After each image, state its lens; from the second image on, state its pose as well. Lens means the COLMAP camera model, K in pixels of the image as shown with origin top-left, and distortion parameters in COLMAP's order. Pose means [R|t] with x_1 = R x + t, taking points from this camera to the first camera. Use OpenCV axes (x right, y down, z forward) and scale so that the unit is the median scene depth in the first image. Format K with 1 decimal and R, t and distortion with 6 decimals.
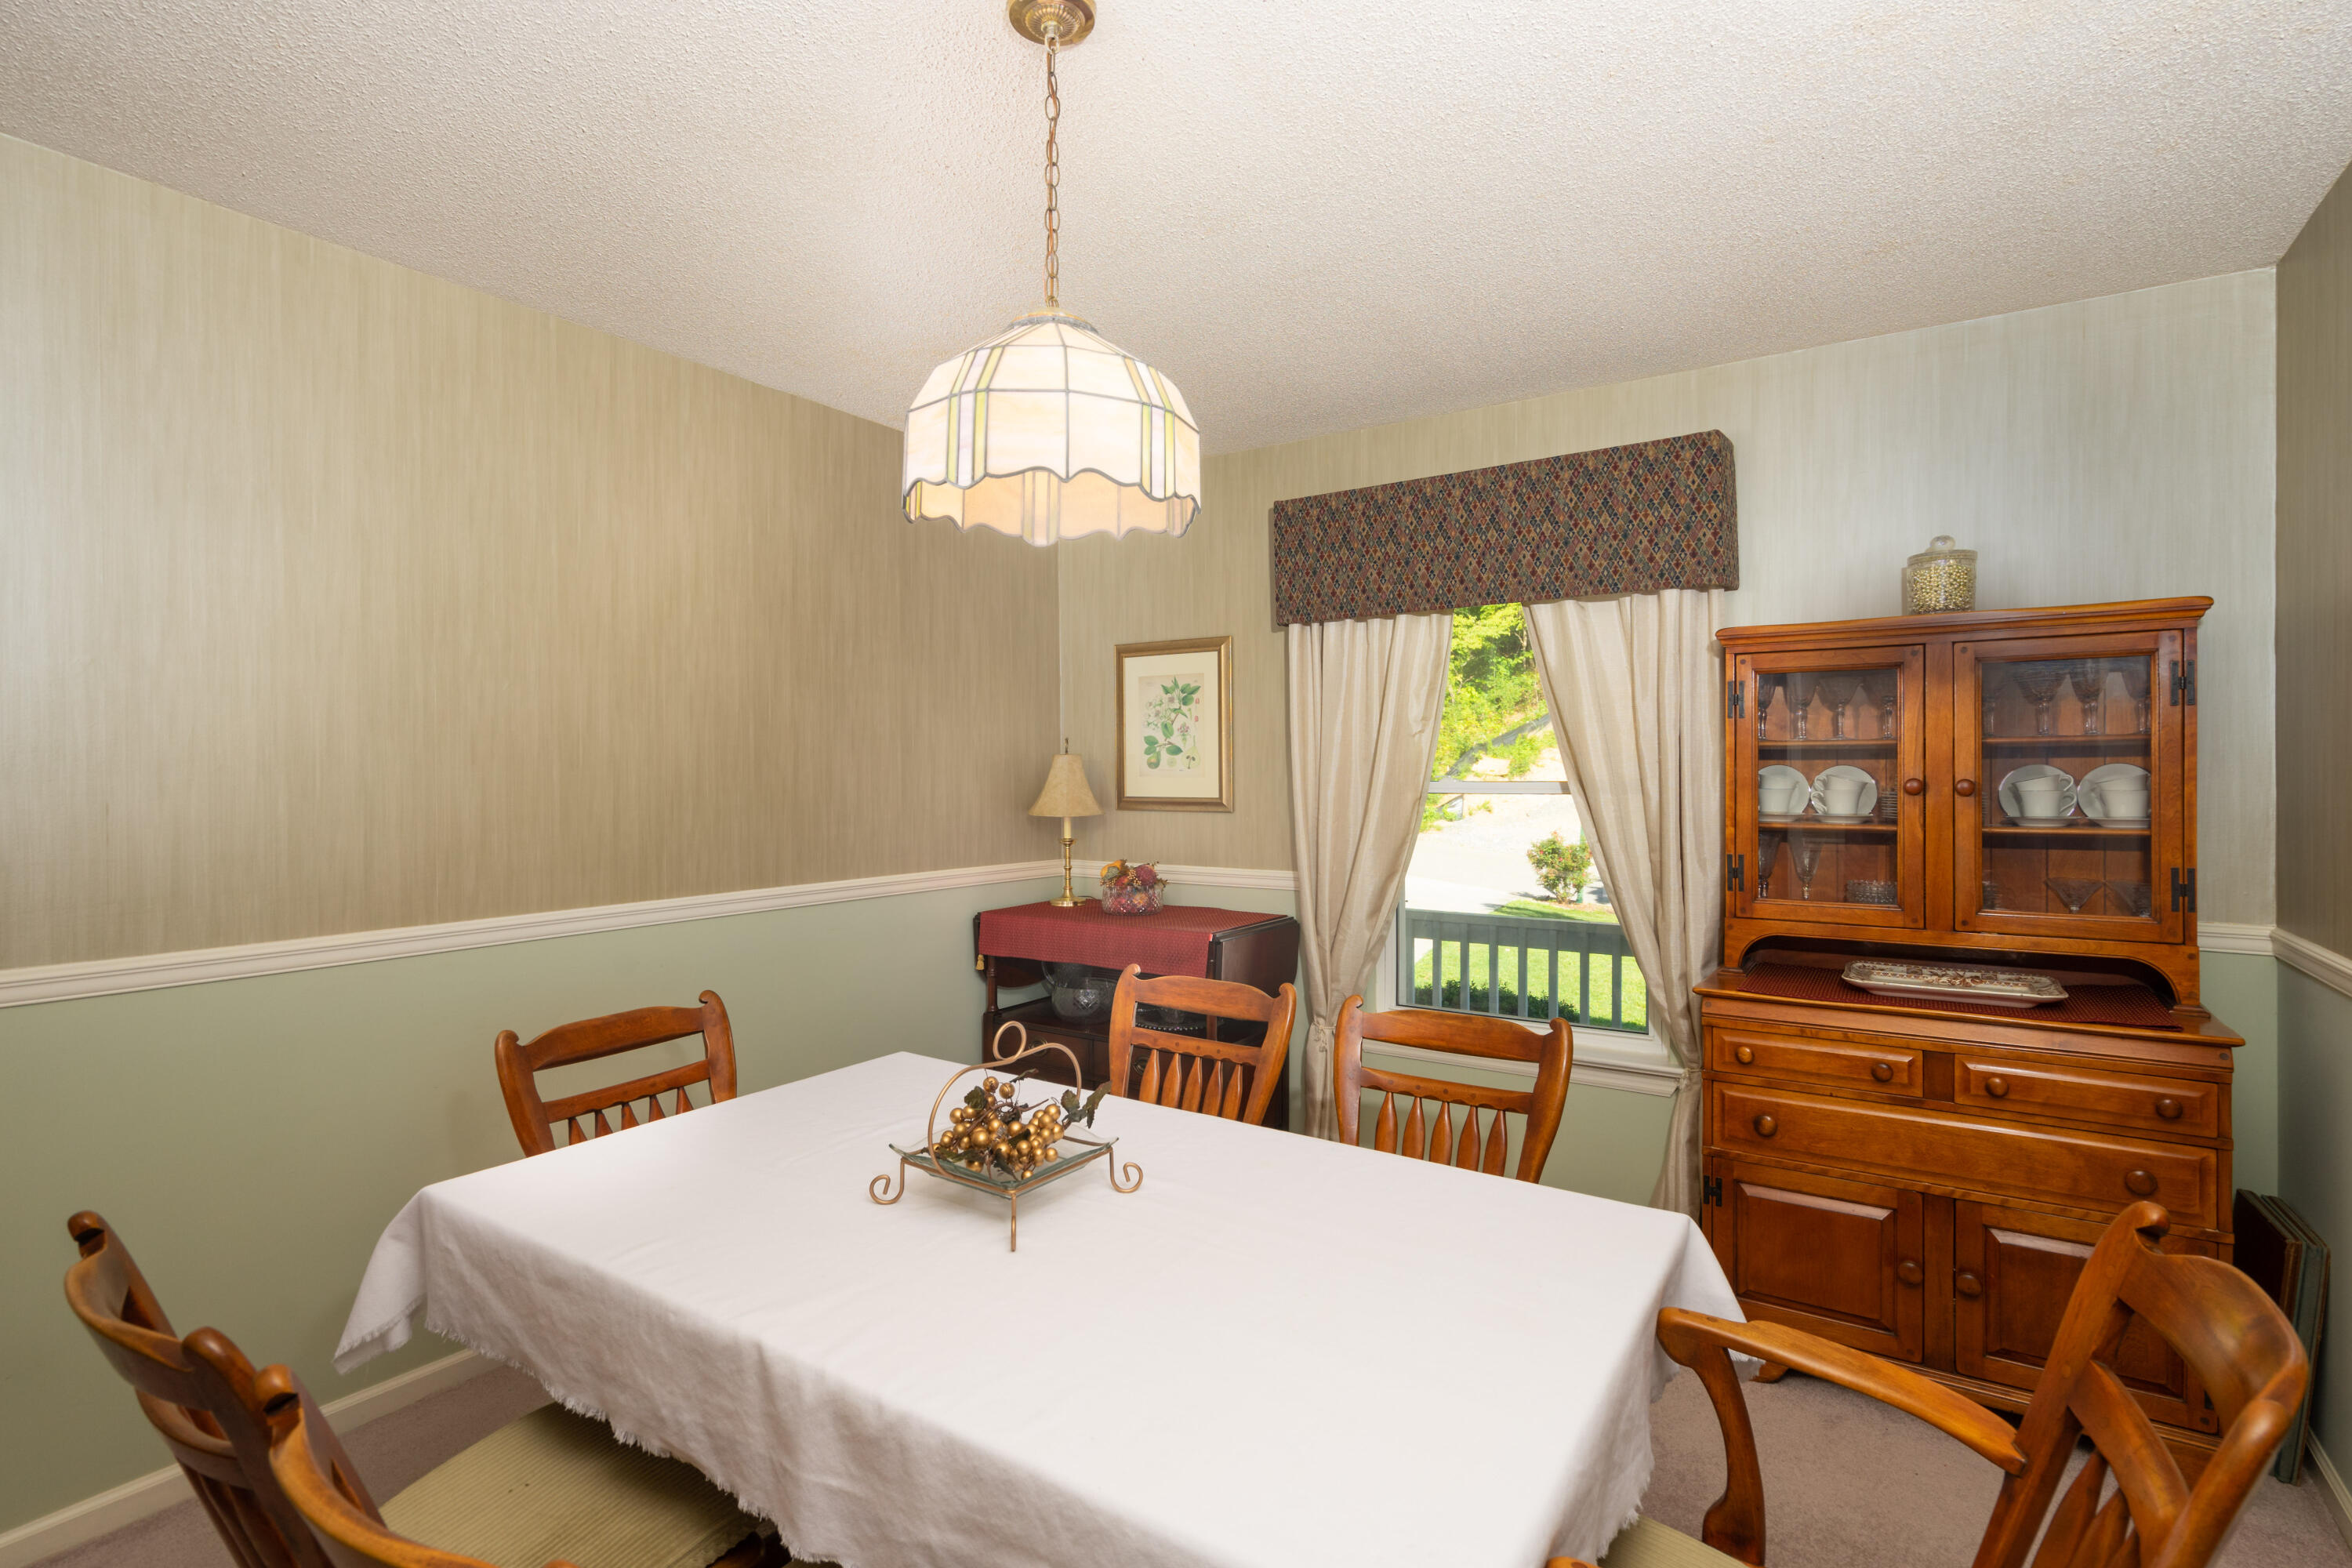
lens RADIAL K [[1109.6, 0, 1178.4], [0, 1109.6, 767.1], [0, 0, 1]] dist [0.001987, 0.000270]
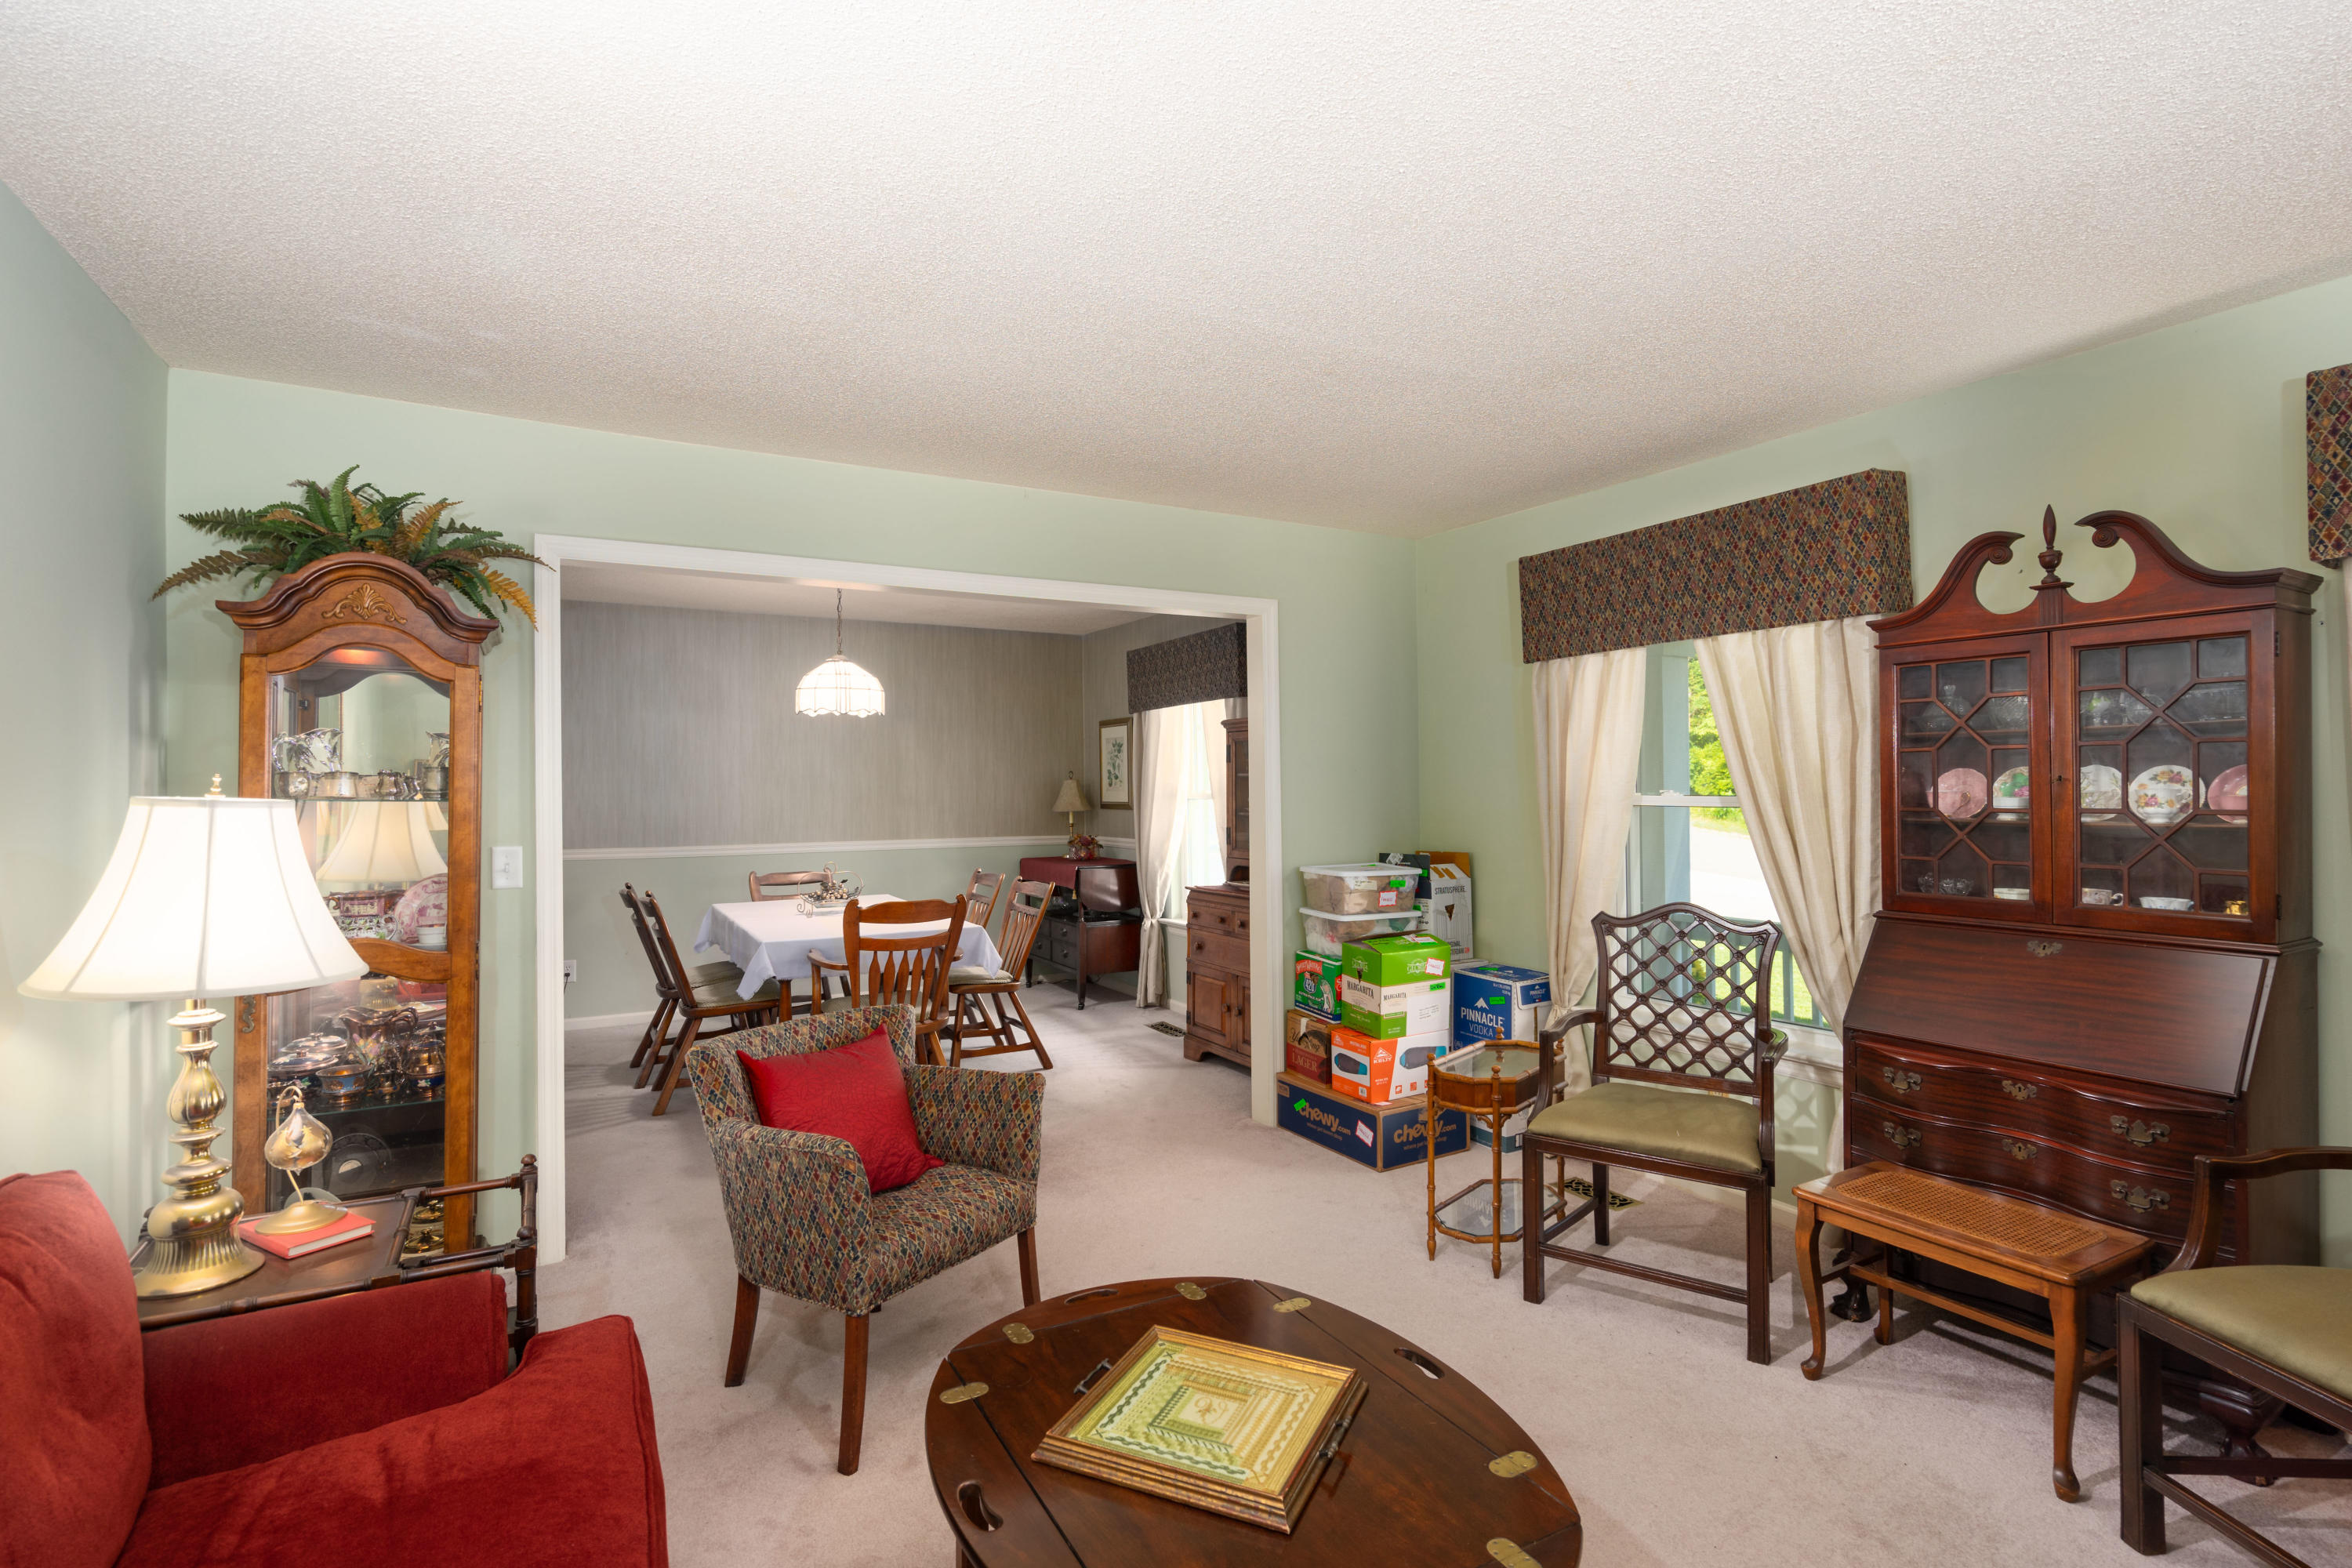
lens RADIAL K [[1102.8, 0, 1269.6], [0, 1102.8, 779.6], [0, 0, 1]] dist [-0.000842, 0.006574]
pose [[0.908499, -0.017462, -0.417522, 0.479015], [0.017762, 0.999837, -0.003166, 0.000805], [0.417509, -0.004540, 0.908661, -0.290328]]
